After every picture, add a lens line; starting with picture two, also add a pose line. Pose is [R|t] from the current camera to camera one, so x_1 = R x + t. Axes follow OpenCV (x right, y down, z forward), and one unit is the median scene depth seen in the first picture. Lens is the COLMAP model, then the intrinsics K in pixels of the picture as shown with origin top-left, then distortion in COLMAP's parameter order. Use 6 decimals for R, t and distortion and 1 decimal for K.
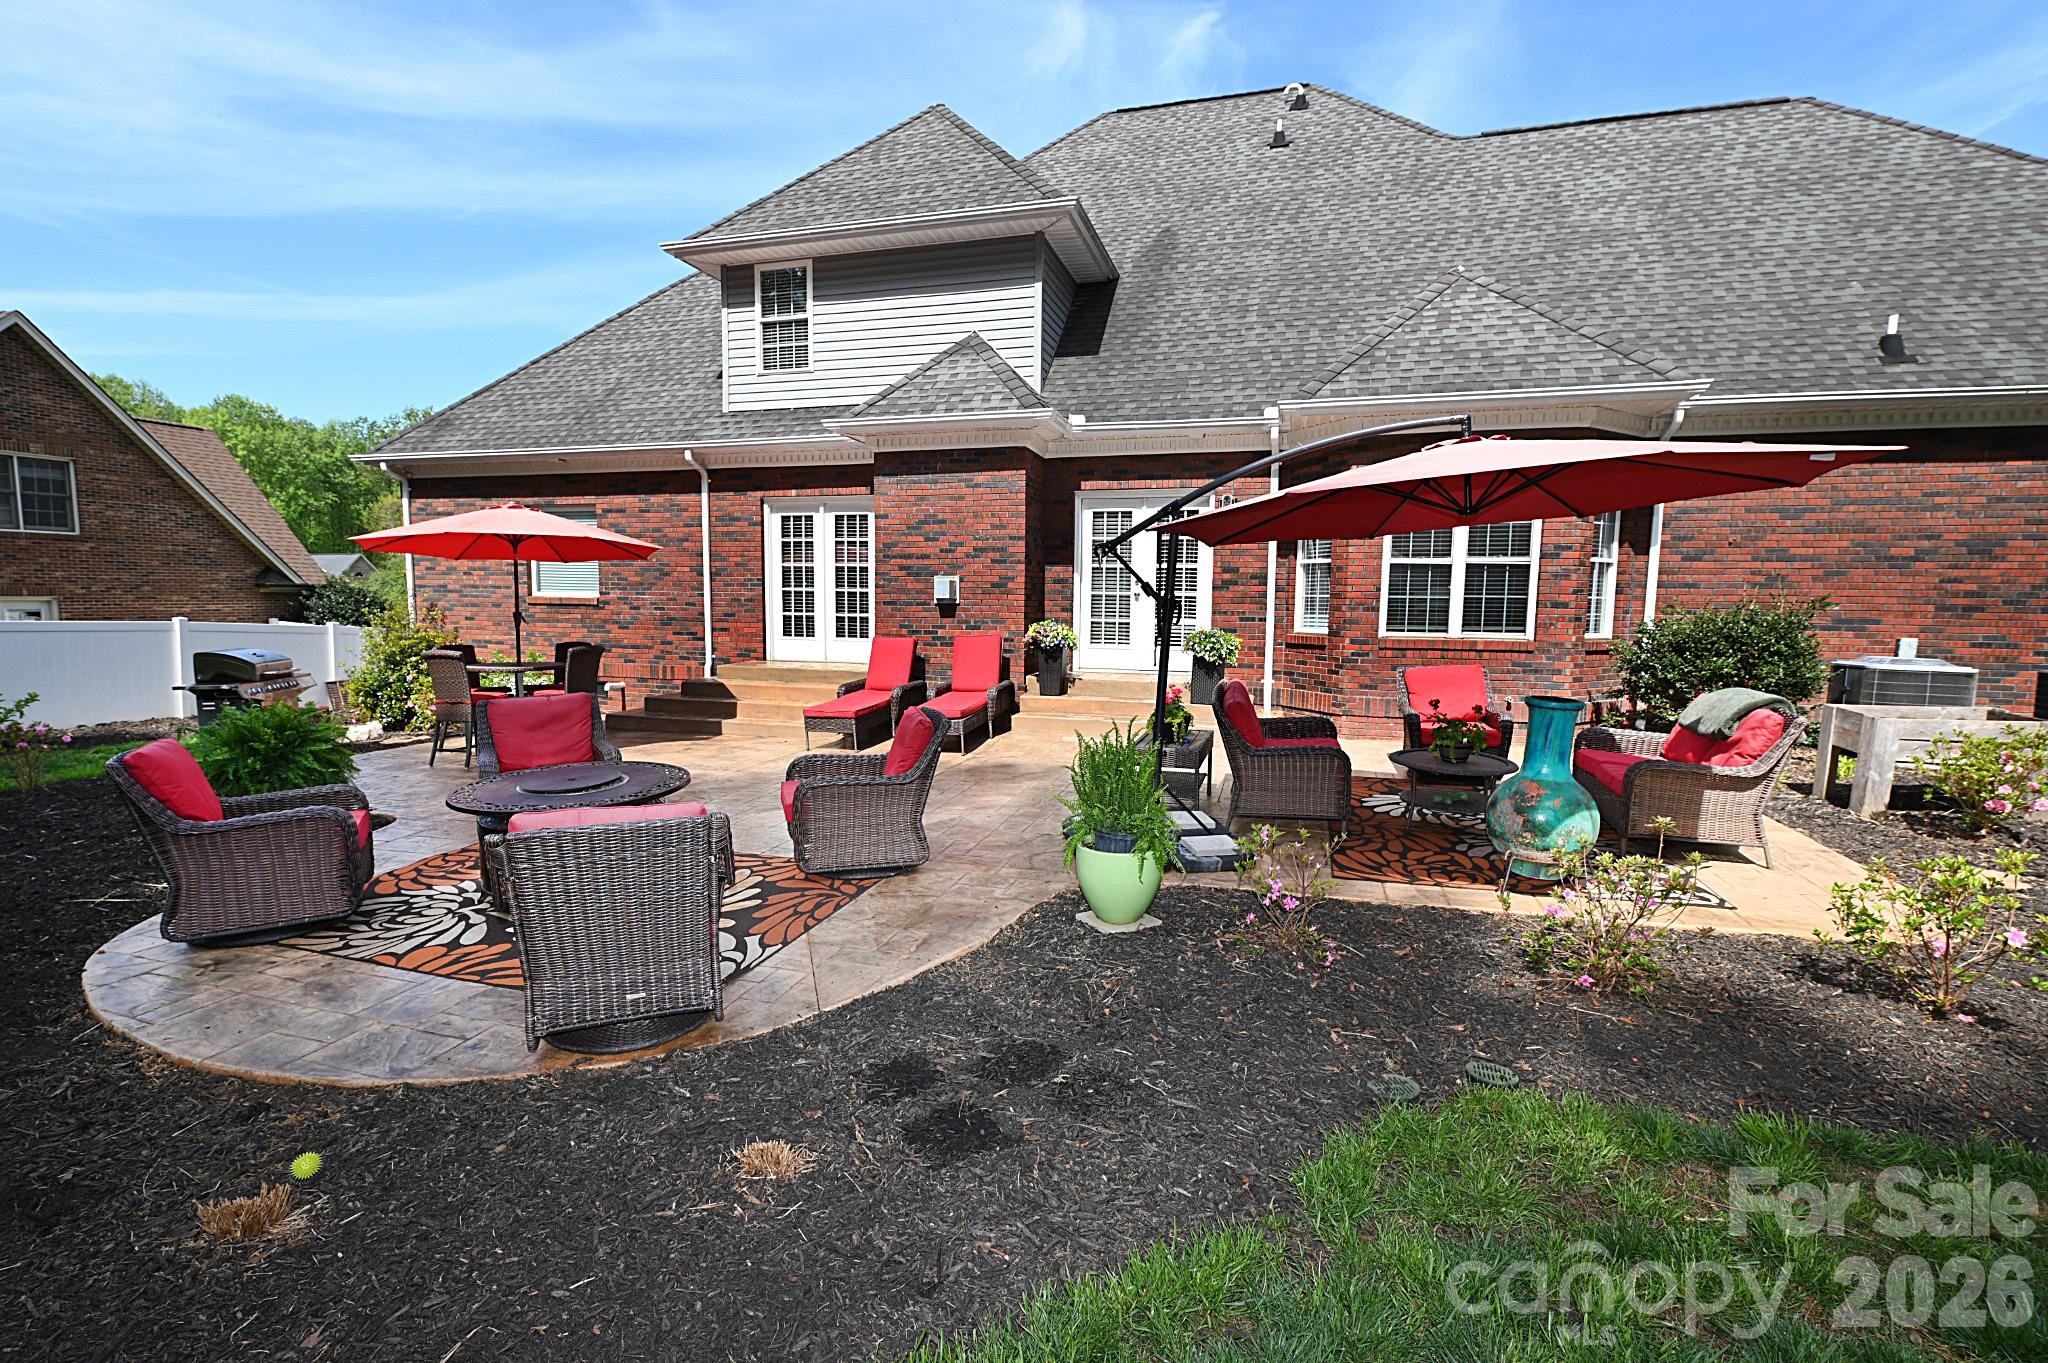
lens RADIAL K [[924.9, 0, 1019.6], [0, 924.9, 698.2], [0, 0, 1]] dist [-0.018151, -0.000062]
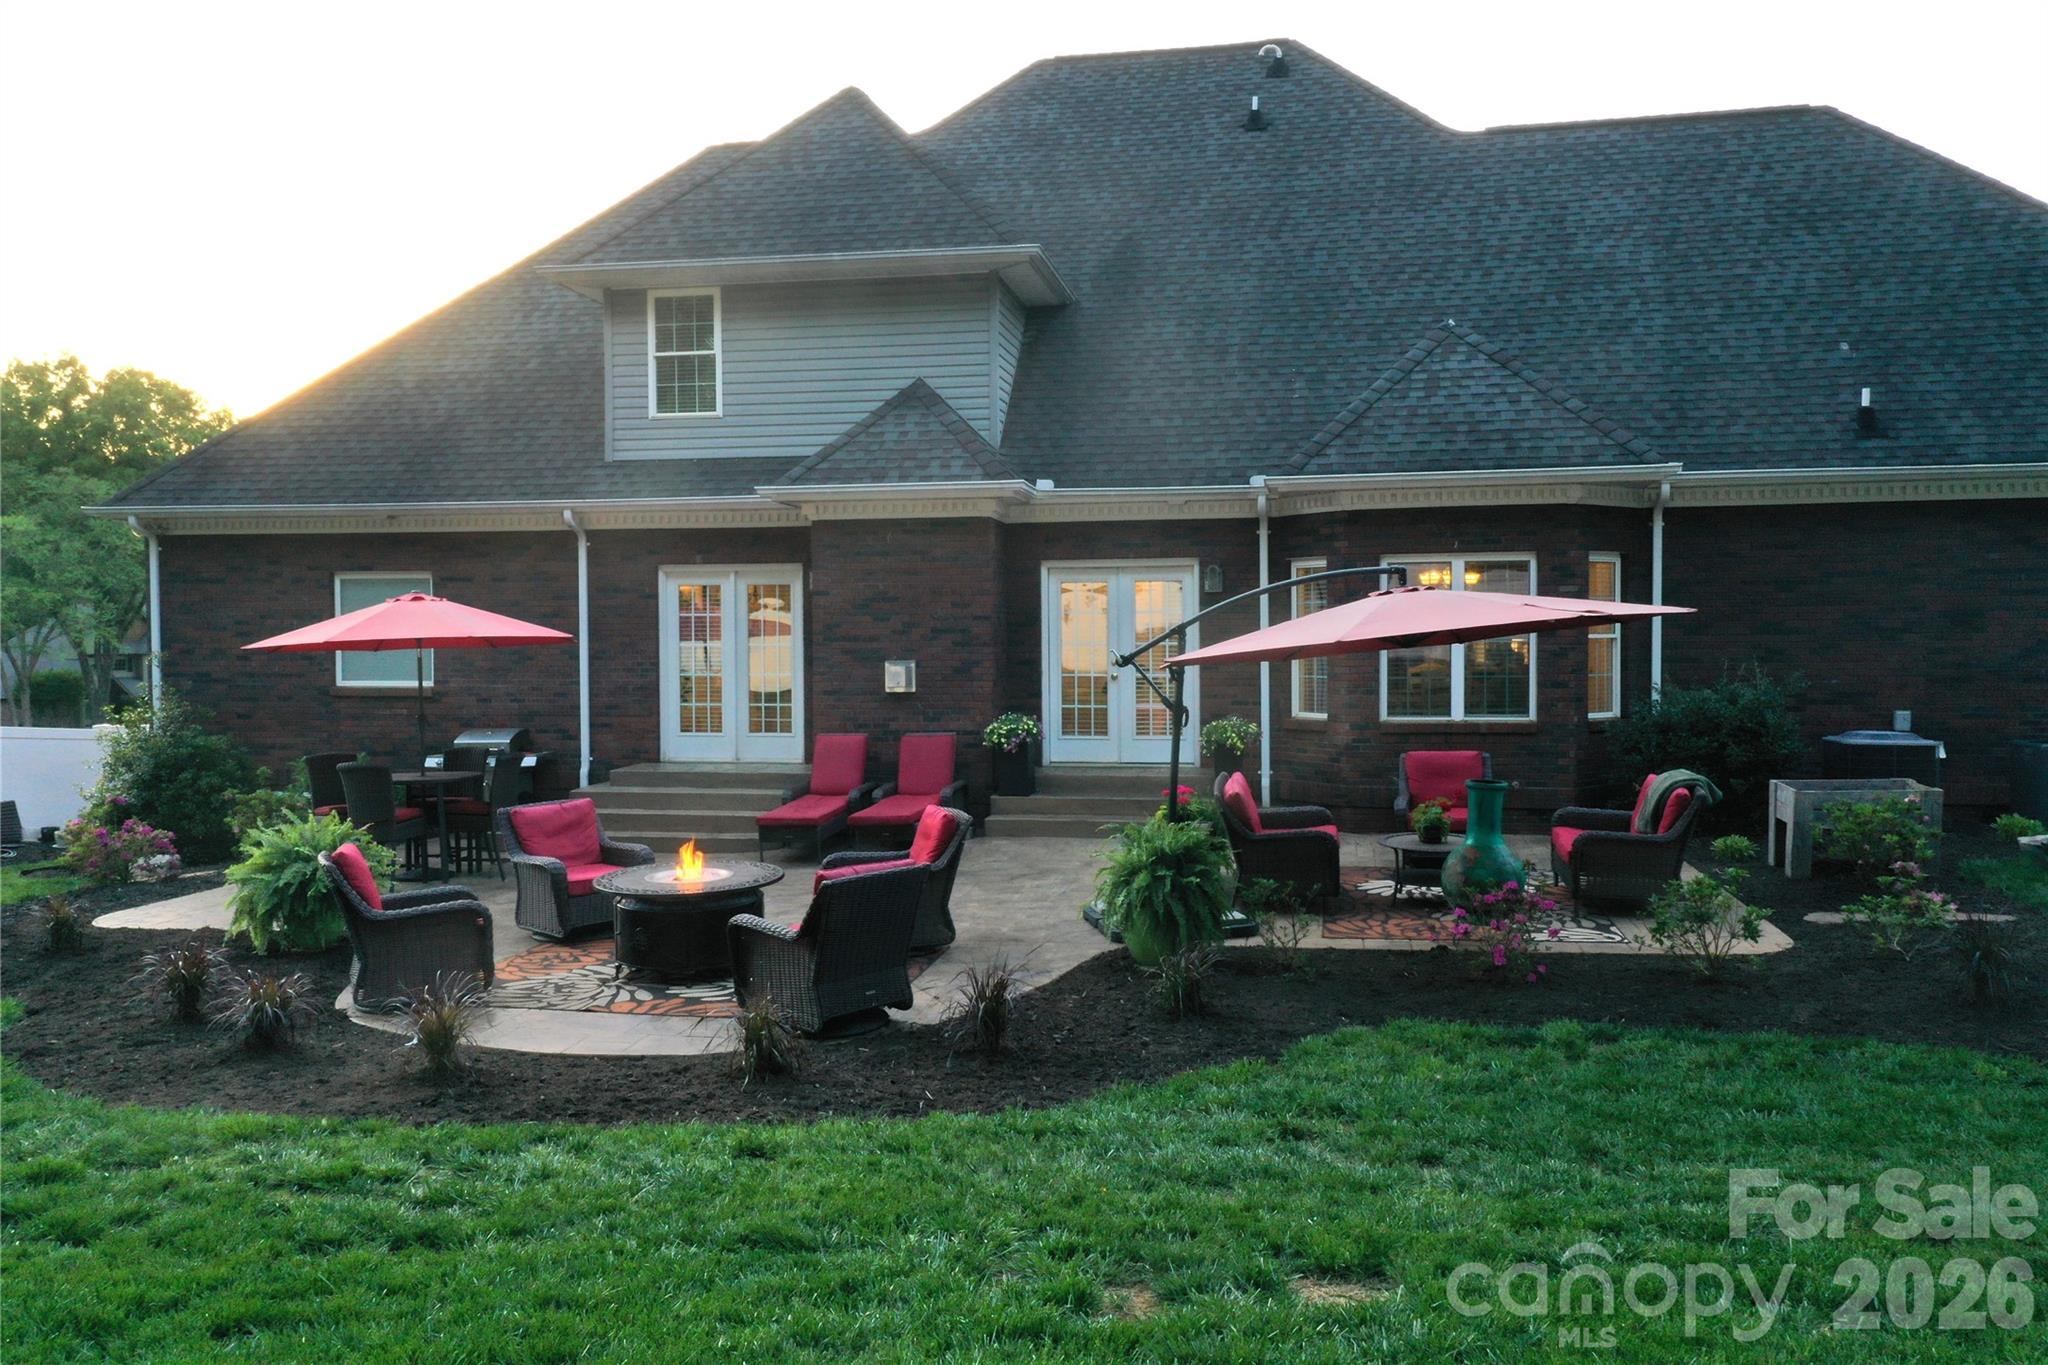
lens RADIAL K [[1593.3, 0, 1024.9], [0, 1593.3, 677.8], [0, 0, 1]] dist [-0.009449, 0.004477]
pose [[0.993713, -0.019932, 0.110170, -0.130555], [0.028829, 0.996397, -0.079760, 0.006940], [-0.108183, 0.082435, 0.990707, -0.509679]]
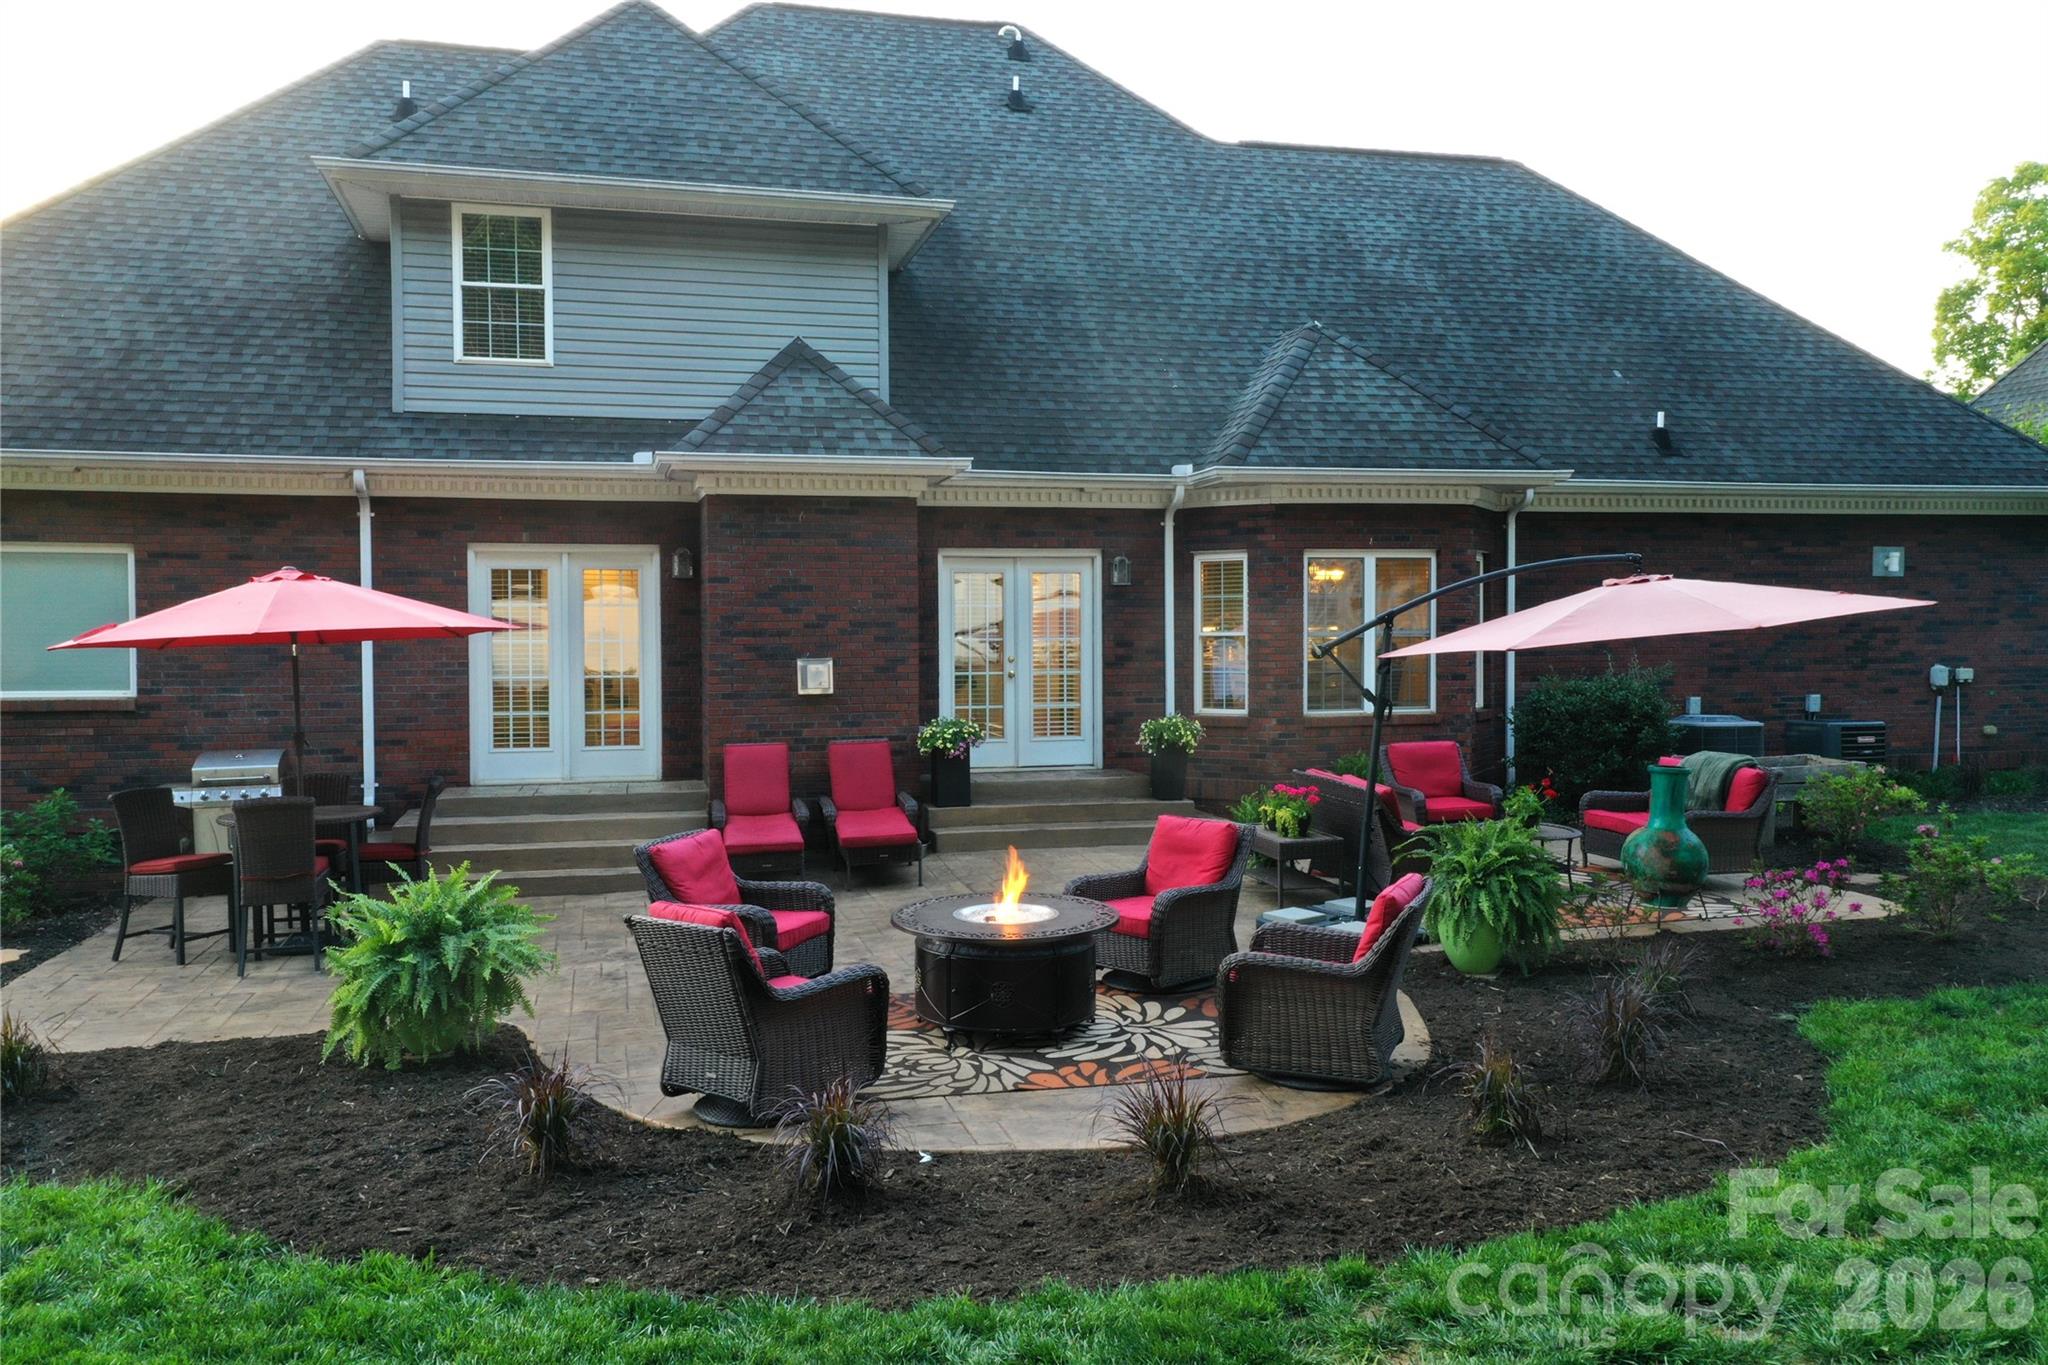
lens RADIAL K [[1593.3, 0, 1031.1], [0, 1593.3, 681.7], [0, 0, 1]] dist [-0.009449, 0.004477]
pose [[0.855169, -0.030919, 0.517426, -0.620673], [0.071941, 0.995638, -0.059406, -0.022640], [-0.513333, 0.088026, 0.853663, -0.216789]]
